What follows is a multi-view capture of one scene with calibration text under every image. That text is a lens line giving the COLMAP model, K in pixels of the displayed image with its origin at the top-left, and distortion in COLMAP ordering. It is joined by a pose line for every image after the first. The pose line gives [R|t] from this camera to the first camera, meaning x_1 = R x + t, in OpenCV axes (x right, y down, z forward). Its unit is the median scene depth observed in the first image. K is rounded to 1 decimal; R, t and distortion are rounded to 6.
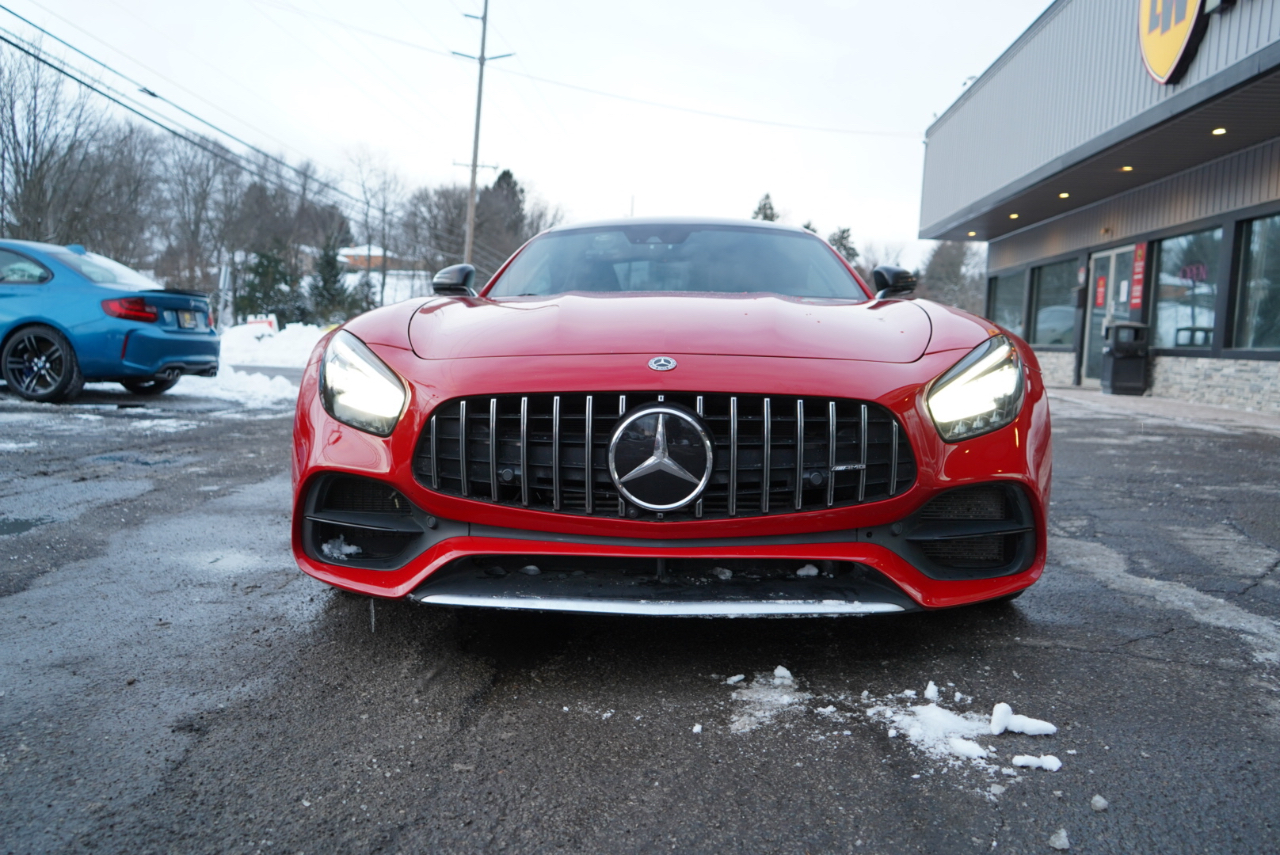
lens RADIAL K [[1025.5, 0, 637.9], [0, 1025.5, 430.3], [0, 0, 1]] dist [-0.012066, 0.011233]
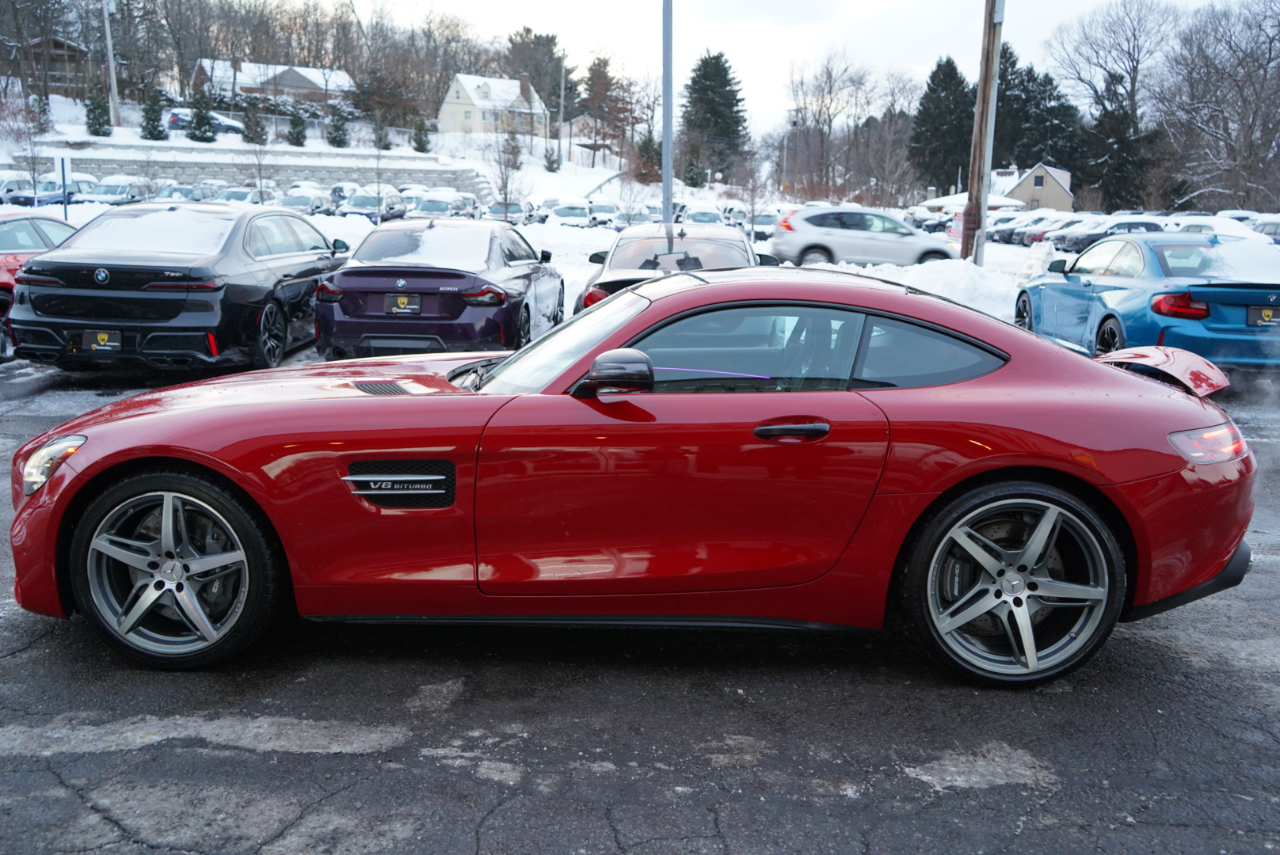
lens RADIAL K [[1025.5, 0, 641.6], [0, 1025.5, 424.1], [0, 0, 1]] dist [-0.012066, 0.011233]
pose [[0.014395, 0.153986, -0.987968, 0.474650], [-0.094778, 0.983832, 0.151960, -0.107362], [0.995394, 0.091450, 0.028757, 0.483275]]
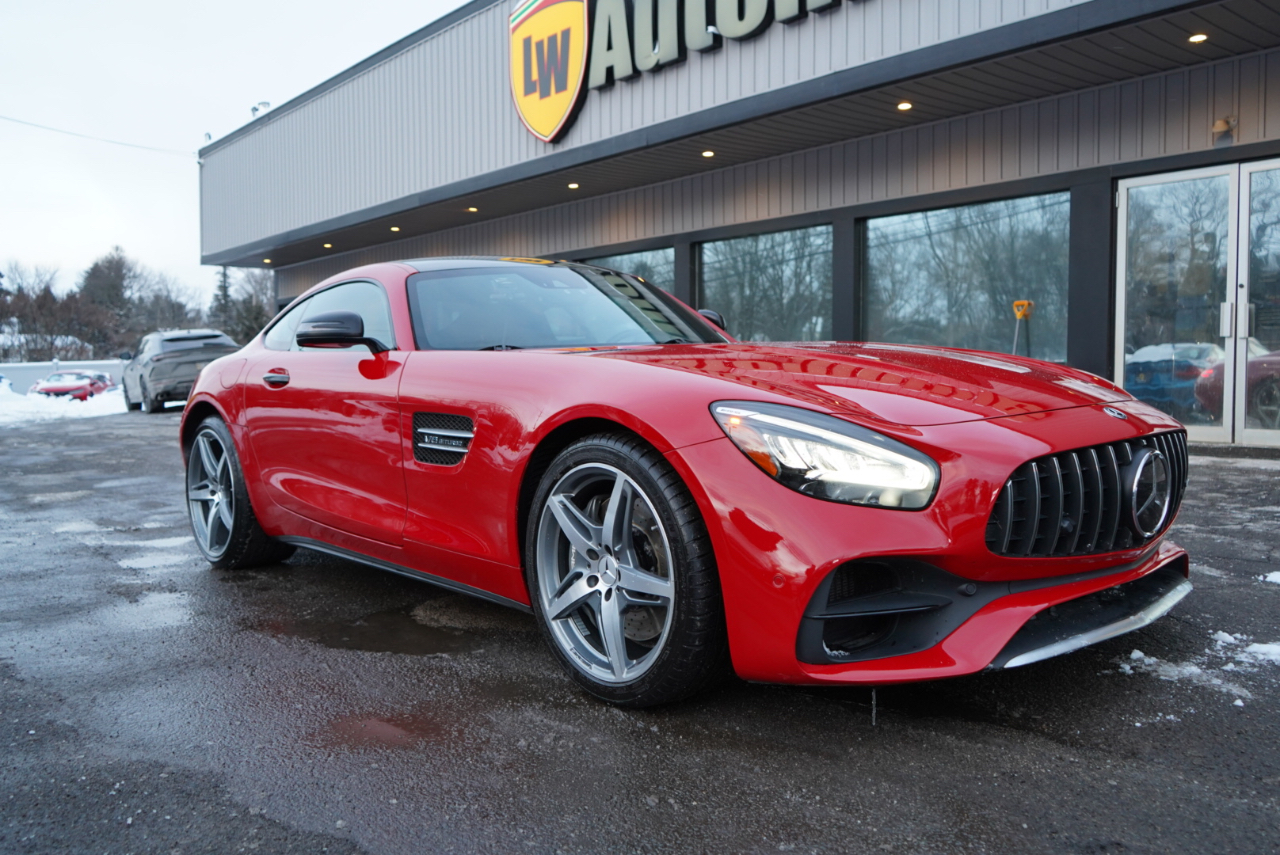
lens RADIAL K [[1025.5, 0, 644.4], [0, 1025.5, 428.8], [0, 0, 1]] dist [-0.012066, 0.011233]
pose [[0.710127, -0.081911, 0.699292, -0.283939], [0.098330, 0.995014, 0.016697, -0.028755], [-0.697173, 0.056905, 0.714641, 0.130492]]
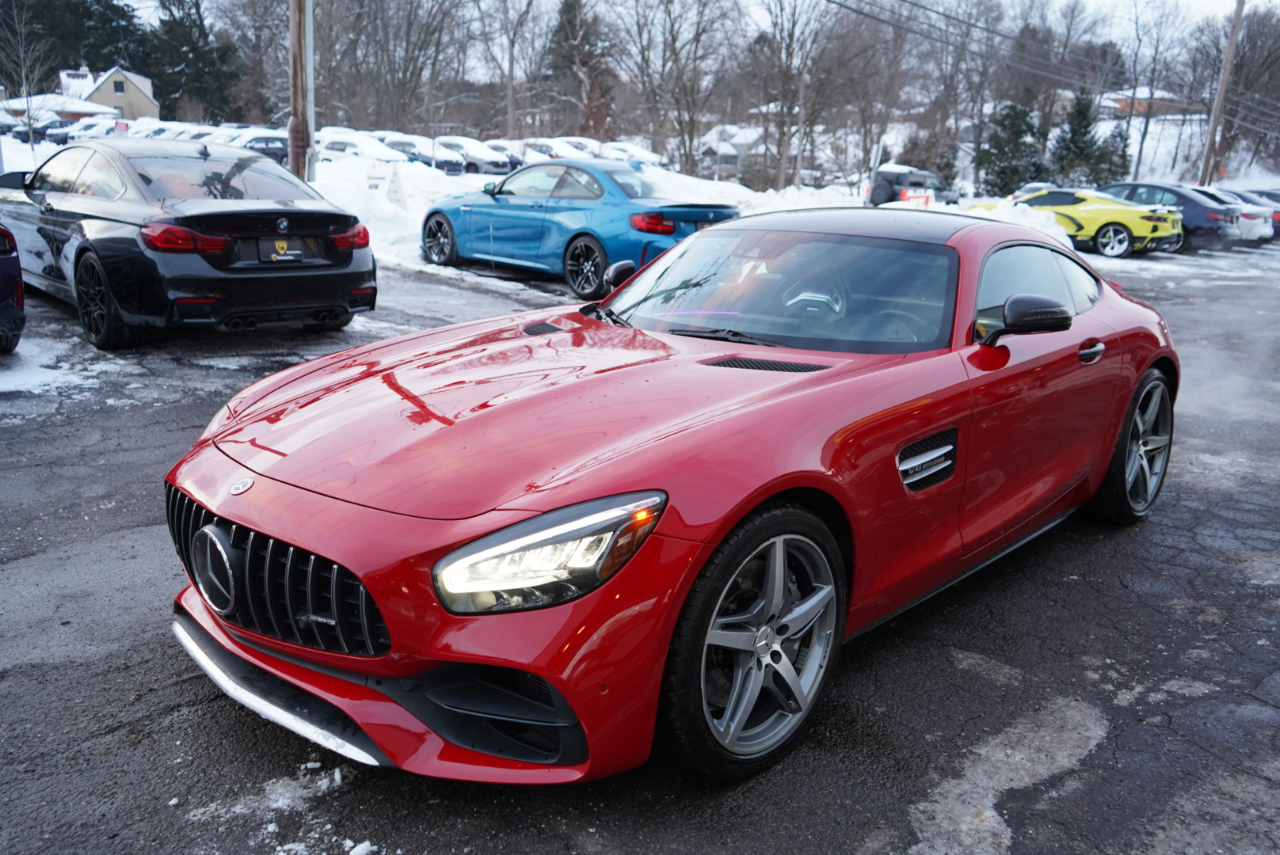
lens RADIAL K [[1025.5, 0, 635.1], [0, 1025.5, 423.7], [0, 0, 1]] dist [-0.012066, 0.011233]
pose [[0.757351, 0.155783, -0.634154, 0.255980], [-0.066759, 0.984510, 0.162121, -0.083230], [0.649587, -0.080448, 0.756019, 0.104151]]
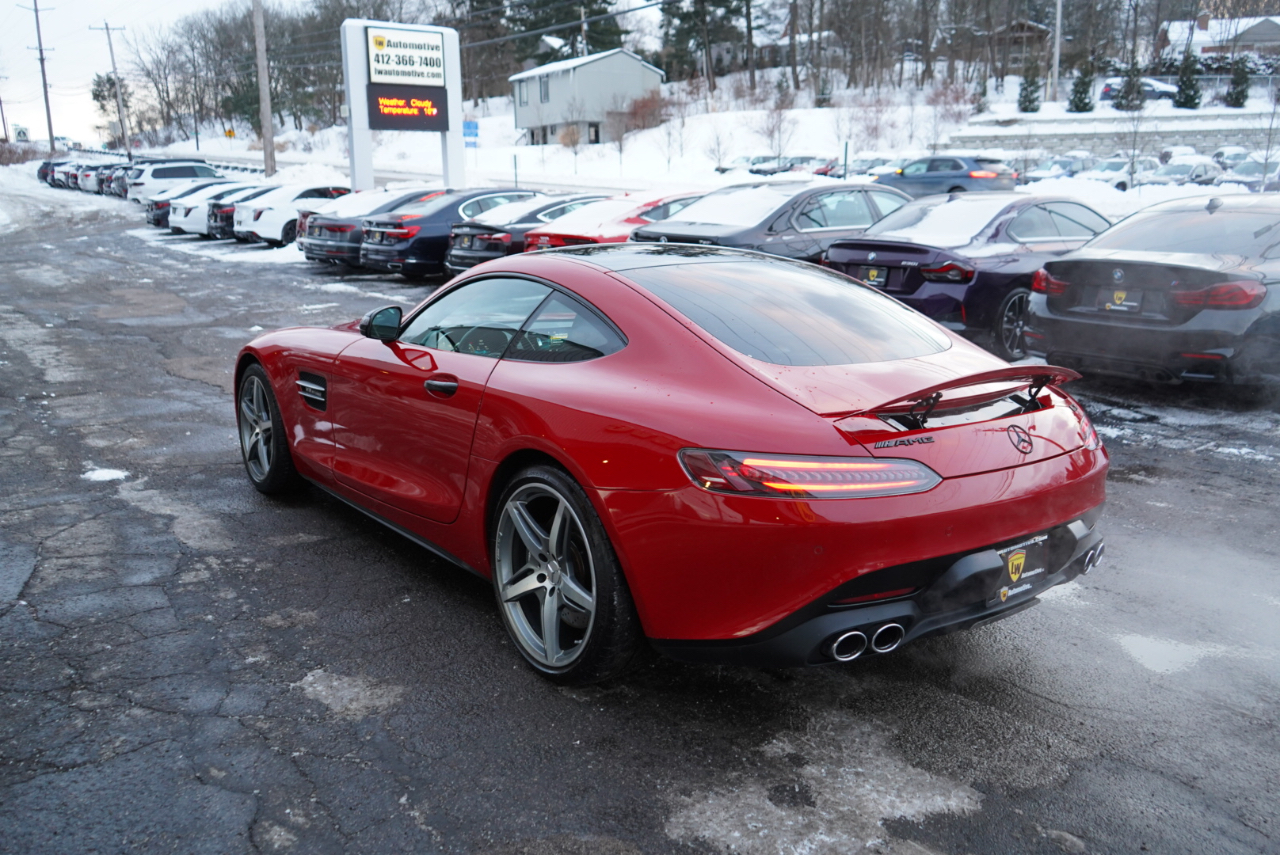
lens RADIAL K [[1025.5, 0, 641.2], [0, 1025.5, 422.7], [0, 0, 1]] dist [-0.012066, 0.011233]
pose [[-0.756883, 0.110768, -0.644095, 0.327924], [-0.076832, 0.963618, 0.256003, -0.151809], [0.649018, 0.243251, -0.720836, 0.889563]]
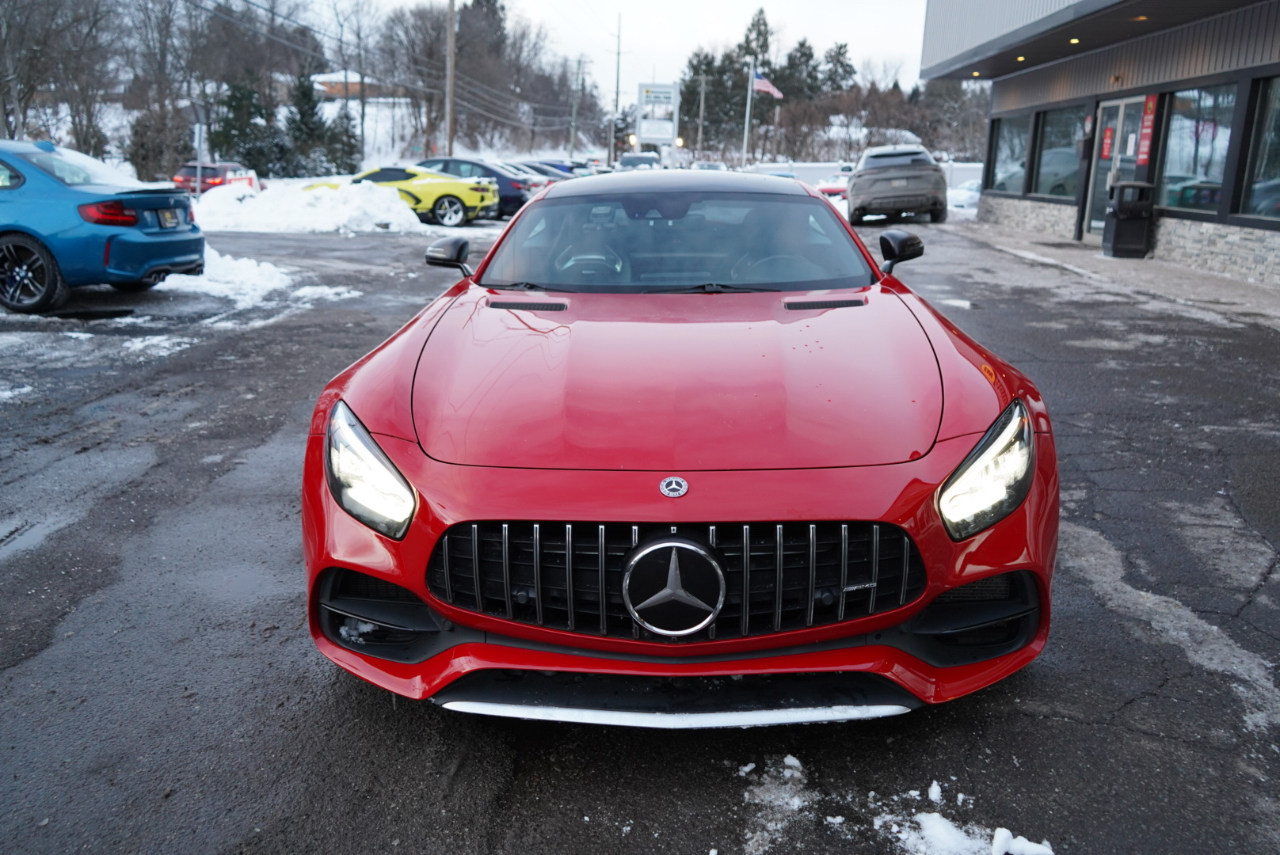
lens RADIAL K [[1025.5, 0, 637.6], [0, 1025.5, 426.6], [0, 0, 1]] dist [-0.012066, 0.011233]
pose [[0.999788, -0.020115, 0.004490, -0.003497], [0.019112, 0.986376, 0.163395, -0.068830], [-0.007716, -0.163275, 0.986550, 0.007303]]
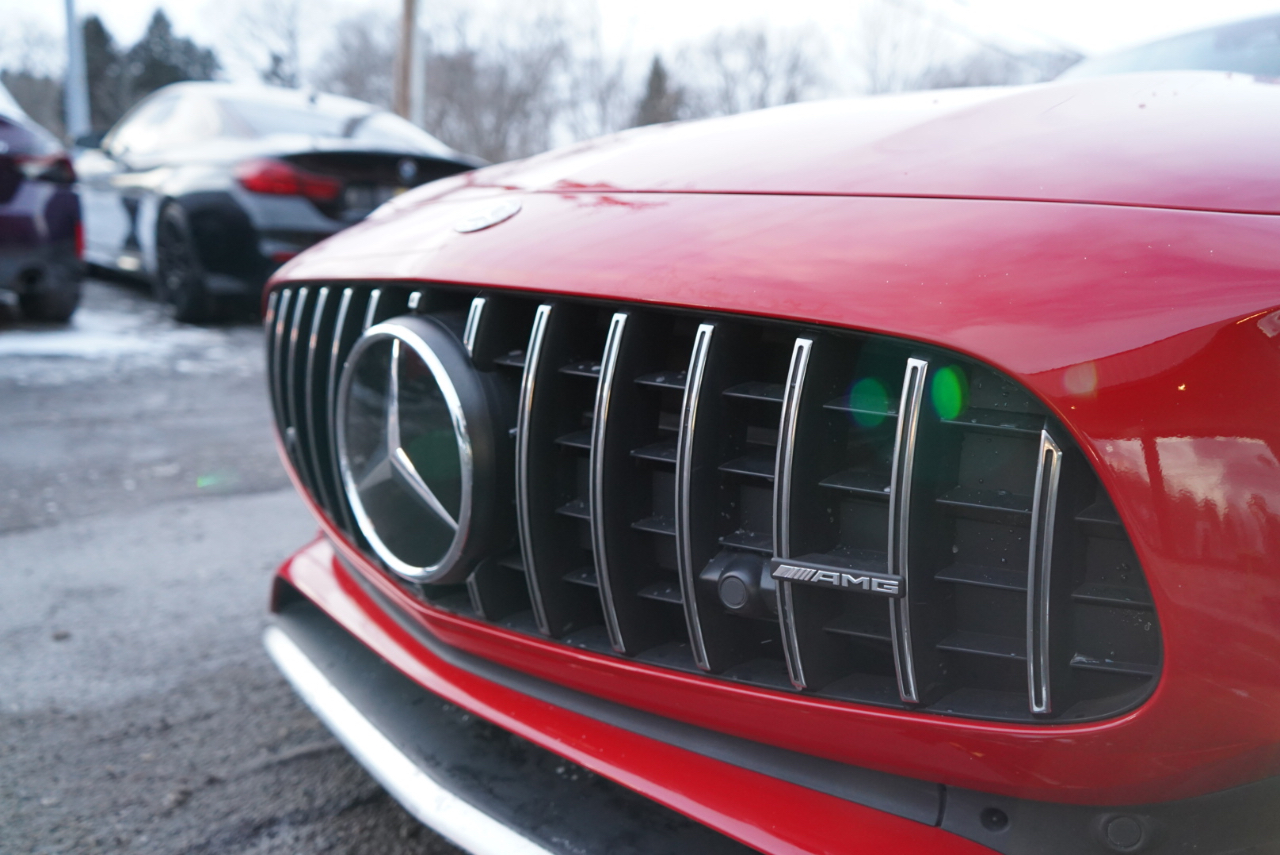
lens RADIAL K [[1025.5, 0, 639.8], [0, 1025.5, 426.7], [0, 0, 1]] dist [-0.012066, 0.011233]
pose [[0.712116, 0.126874, -0.690502, 0.084896], [-0.080119, 0.991796, 0.099608, -0.006732], [0.697475, -0.015610, 0.716439, 0.181681]]
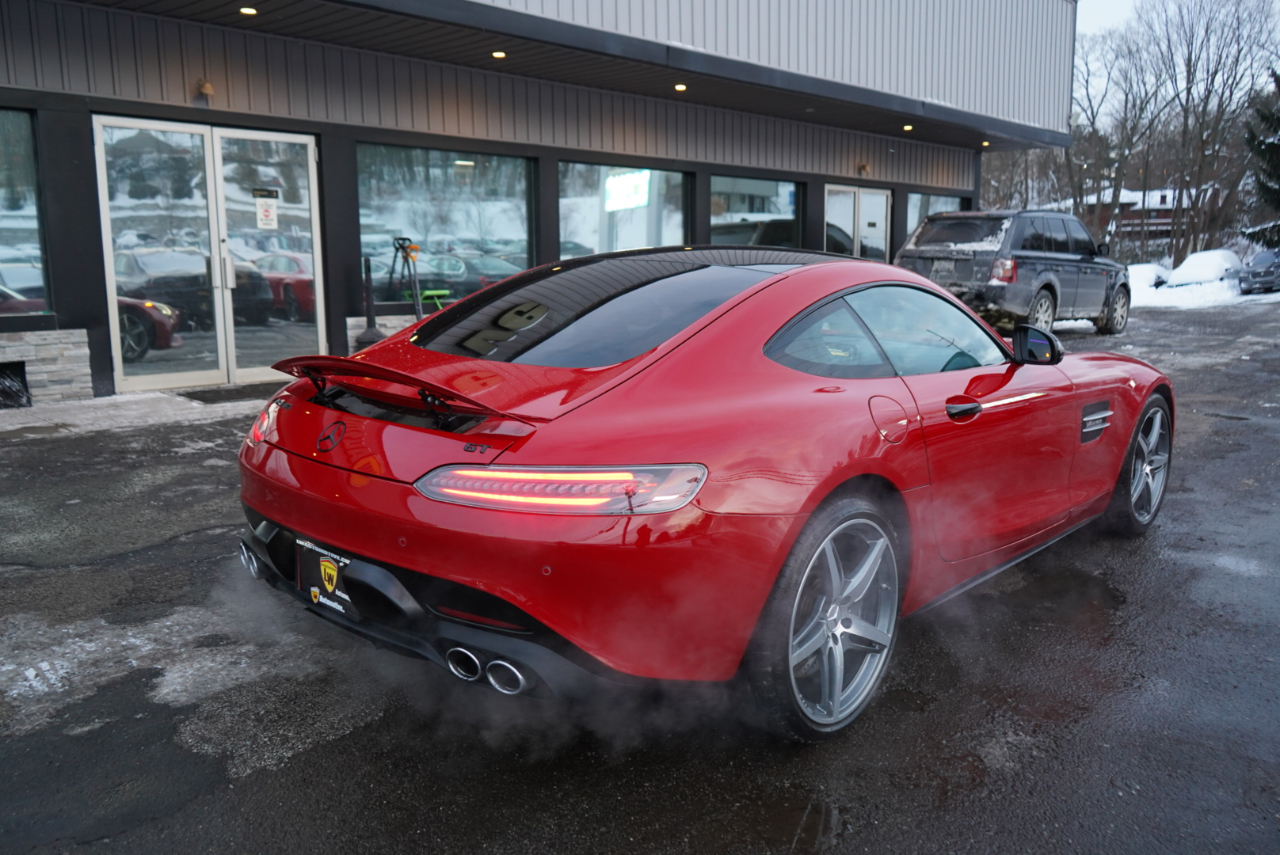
lens RADIAL K [[1025.5, 0, 636.4], [0, 1025.5, 423.4], [0, 0, 1]] dist [-0.012066, 0.011233]
pose [[-0.766265, -0.136066, 0.627952, -0.226127], [0.032764, 0.967774, 0.249680, -0.148486], [-0.641688, 0.211895, -0.737114, 0.897189]]
